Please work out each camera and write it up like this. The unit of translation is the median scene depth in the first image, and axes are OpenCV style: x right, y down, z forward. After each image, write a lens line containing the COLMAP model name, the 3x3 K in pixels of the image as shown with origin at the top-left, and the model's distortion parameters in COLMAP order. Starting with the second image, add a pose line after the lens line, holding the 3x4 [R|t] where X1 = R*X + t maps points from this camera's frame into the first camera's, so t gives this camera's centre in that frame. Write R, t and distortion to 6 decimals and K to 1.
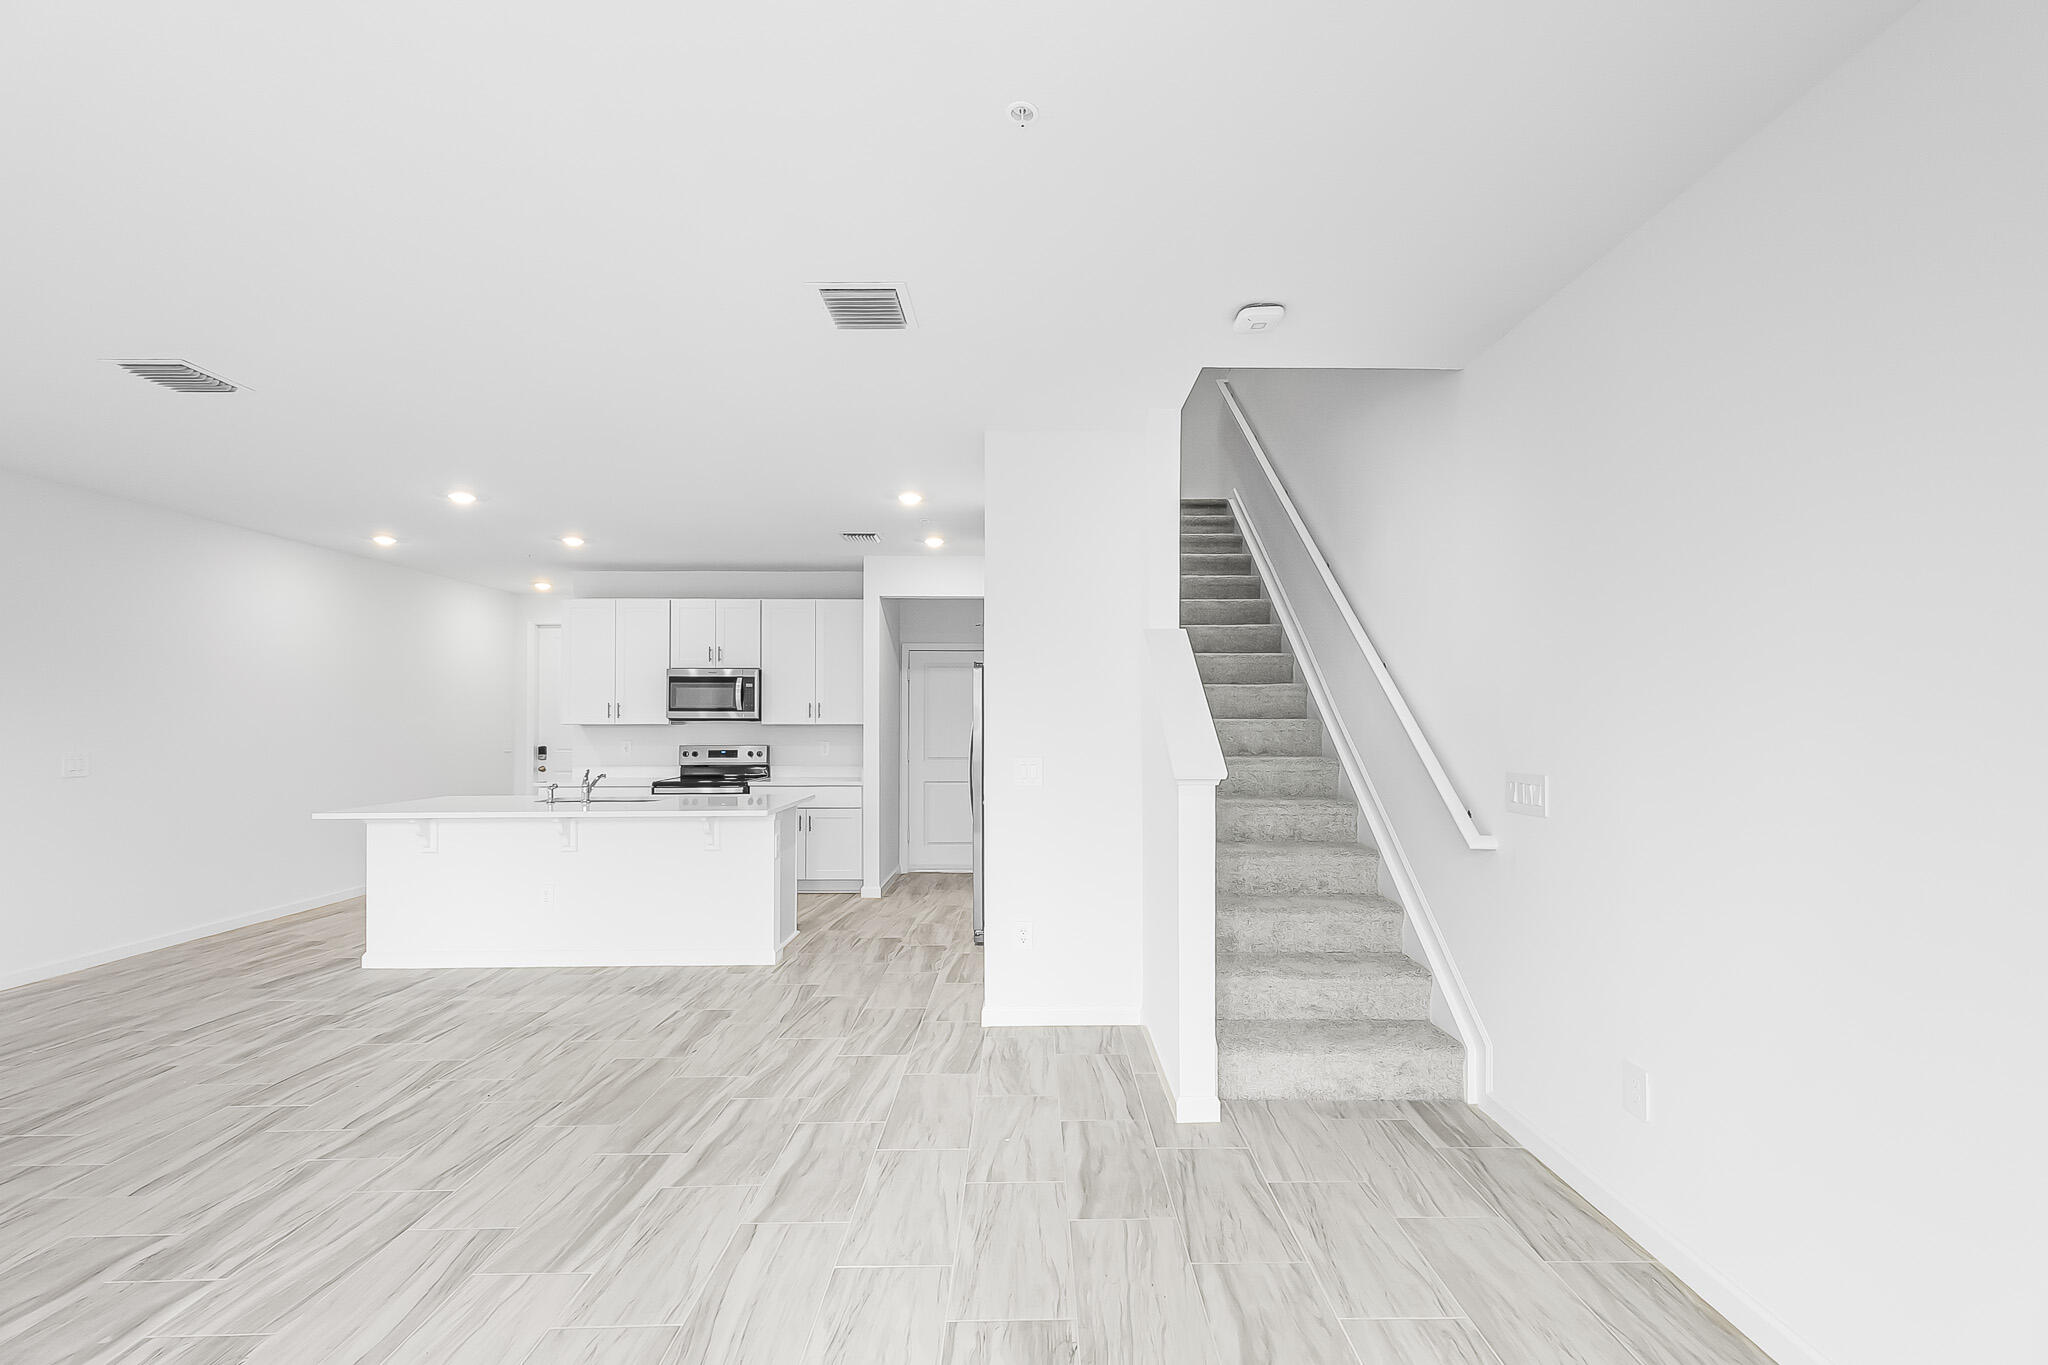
lens RADIAL K [[884.2, 0, 1054.1], [0, 884.2, 713.6], [0, 0, 1]] dist [0.008515, -0.000345]
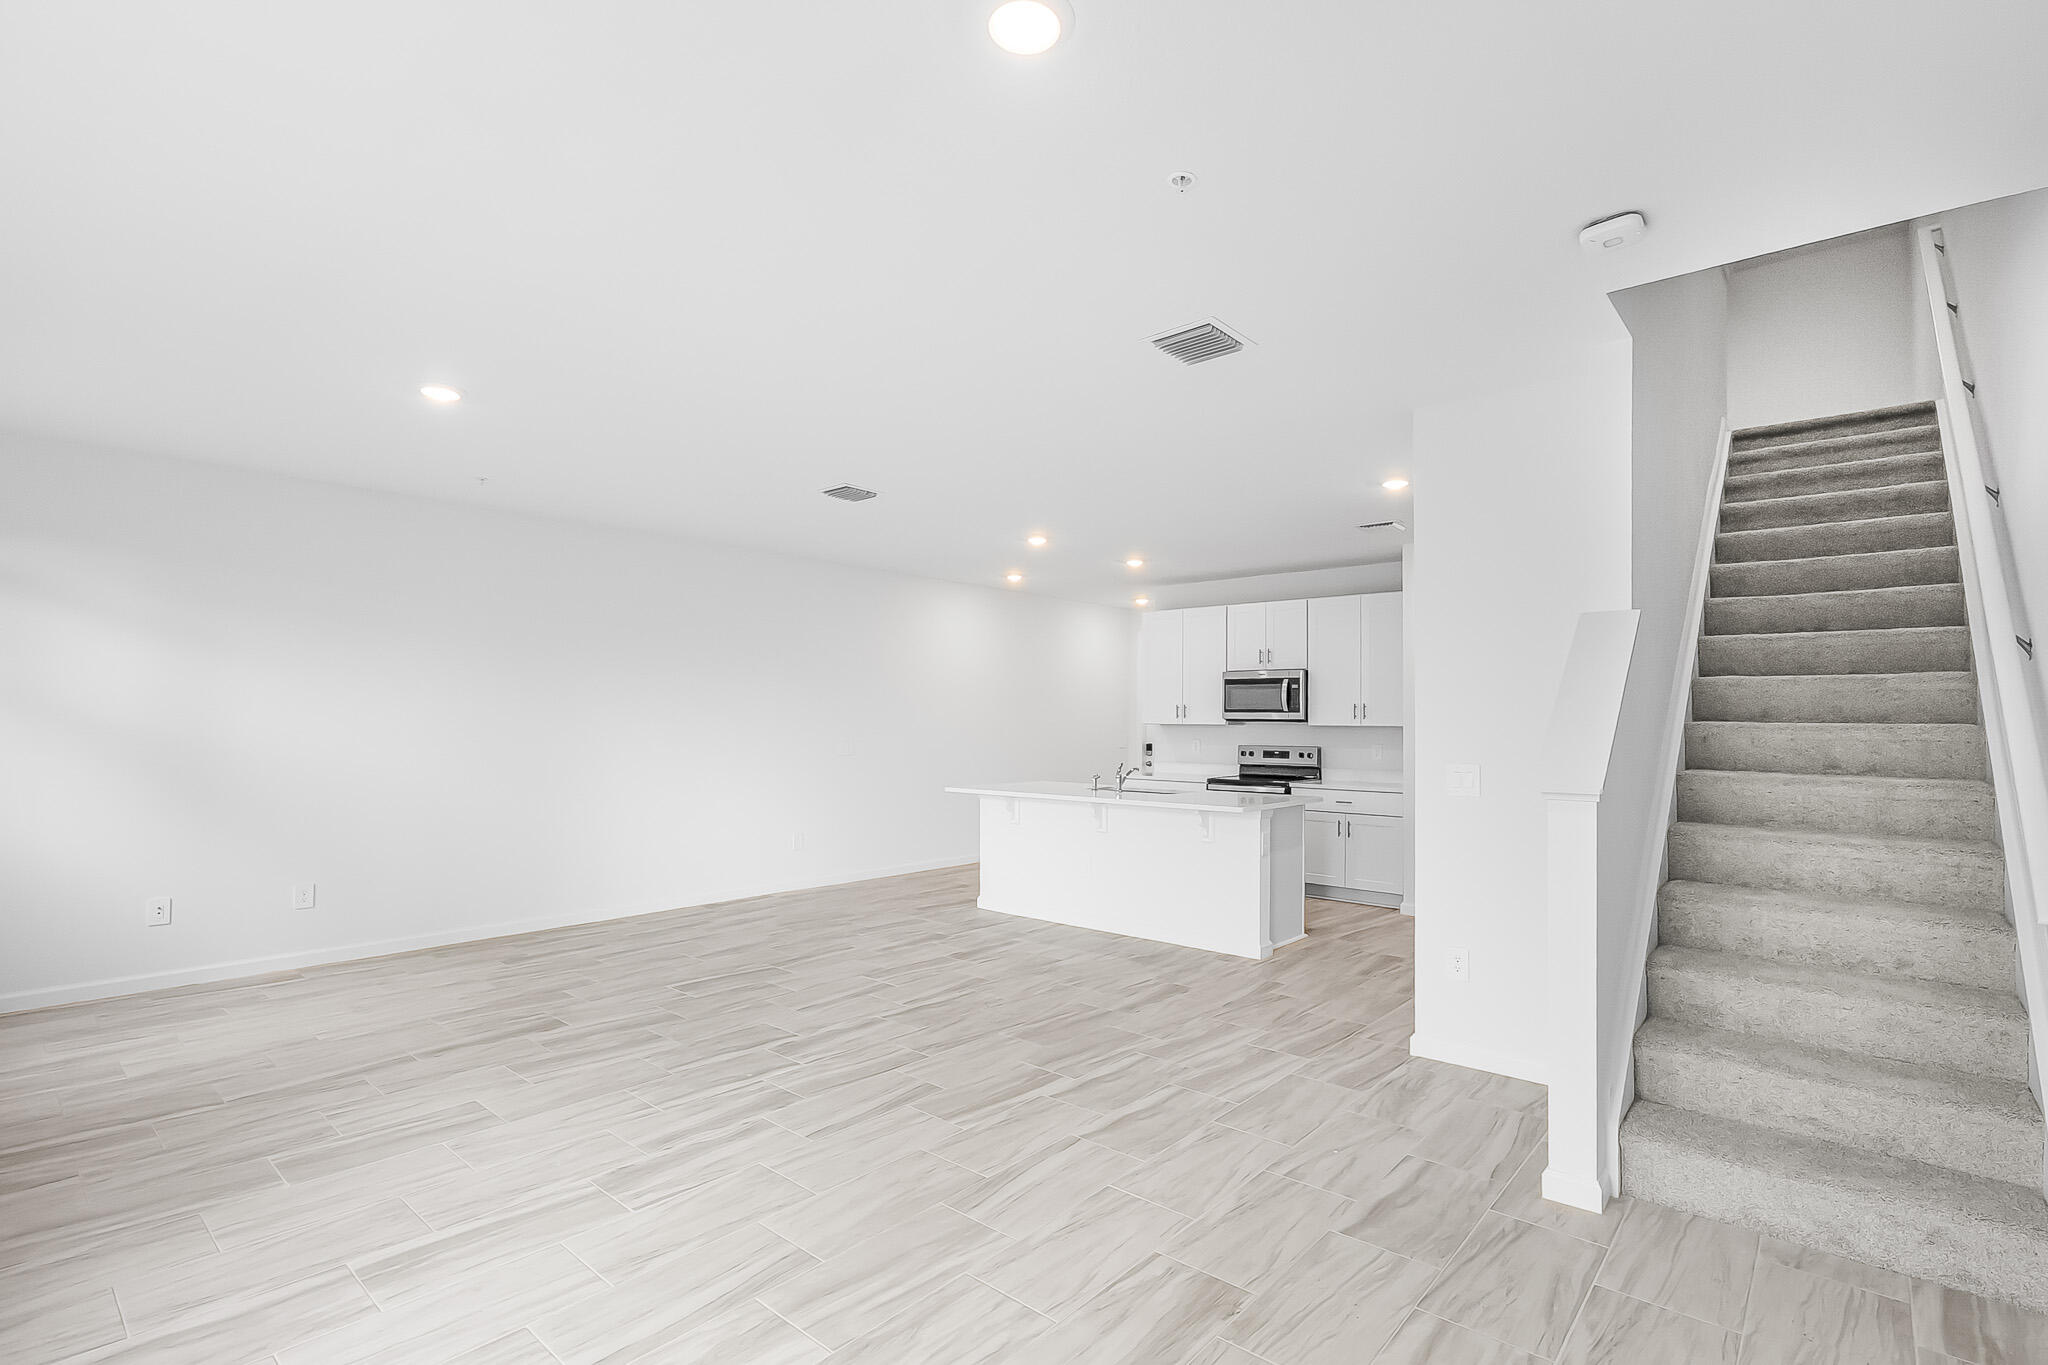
lens RADIAL K [[968.9, 0, 1032.5], [0, 968.9, 701.0], [0, 0, 1]] dist [-0.014002, 0.002038]
pose [[0.740492, -0.007198, -0.672027, 0.304770], [-0.002687, 0.999903, -0.013671, 0.000597], [0.672060, 0.011929, 0.740401, -0.011689]]
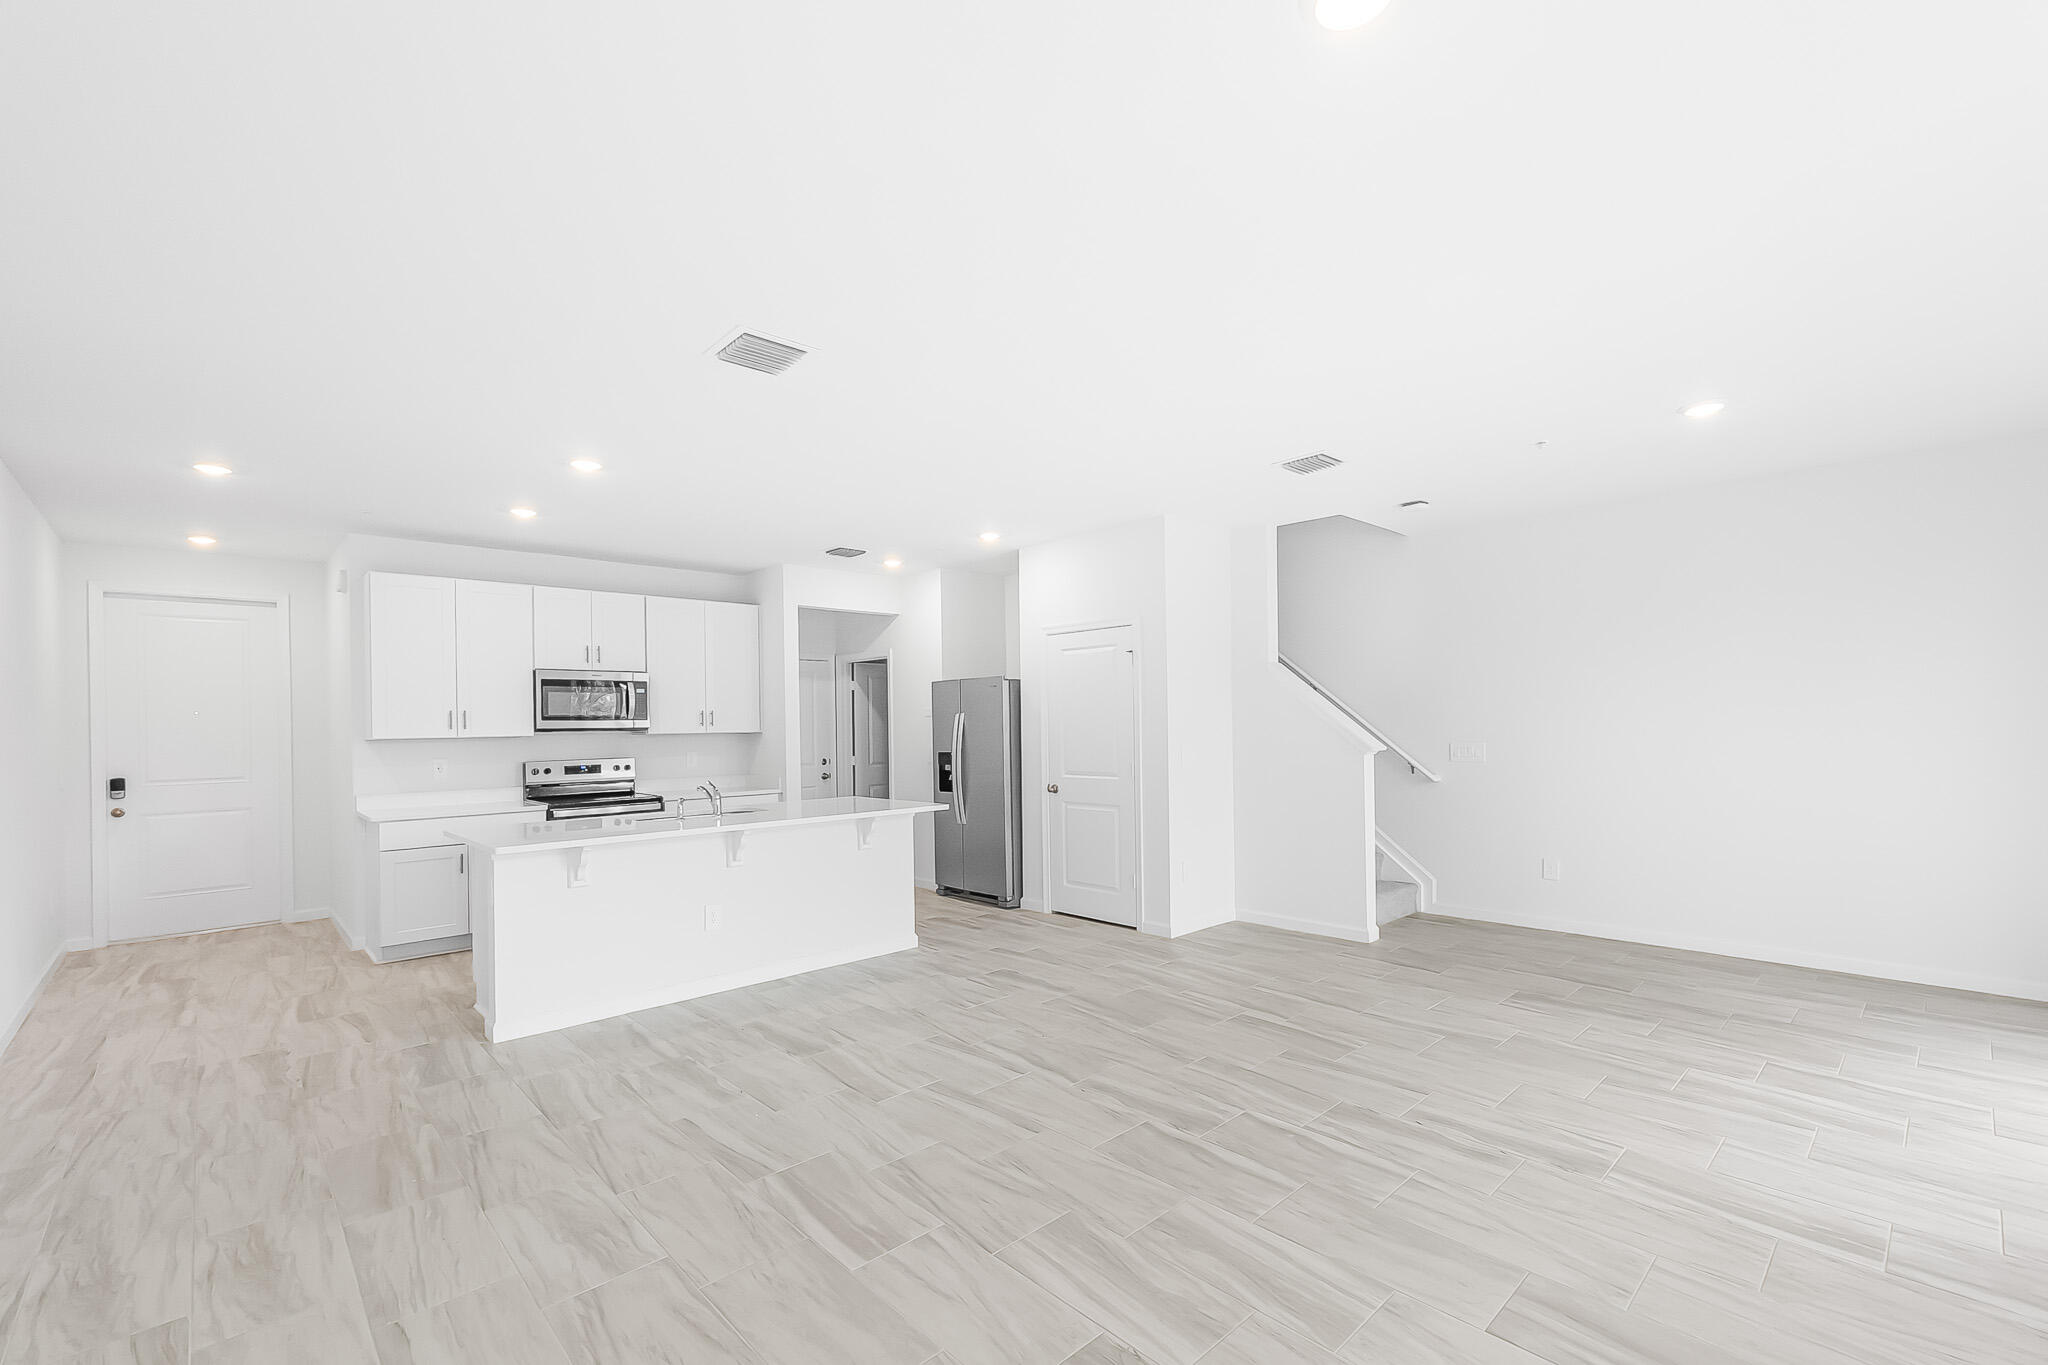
lens RADIAL K [[884.2, 0, 1056.2], [0, 884.2, 736.8], [0, 0, 1]] dist [0.008515, -0.000345]
pose [[0.729954, -0.020216, 0.683197, -1.170428], [0.010487, 0.999776, 0.018379, 0.004509], [-0.683416, -0.006251, 0.730002, 0.099062]]
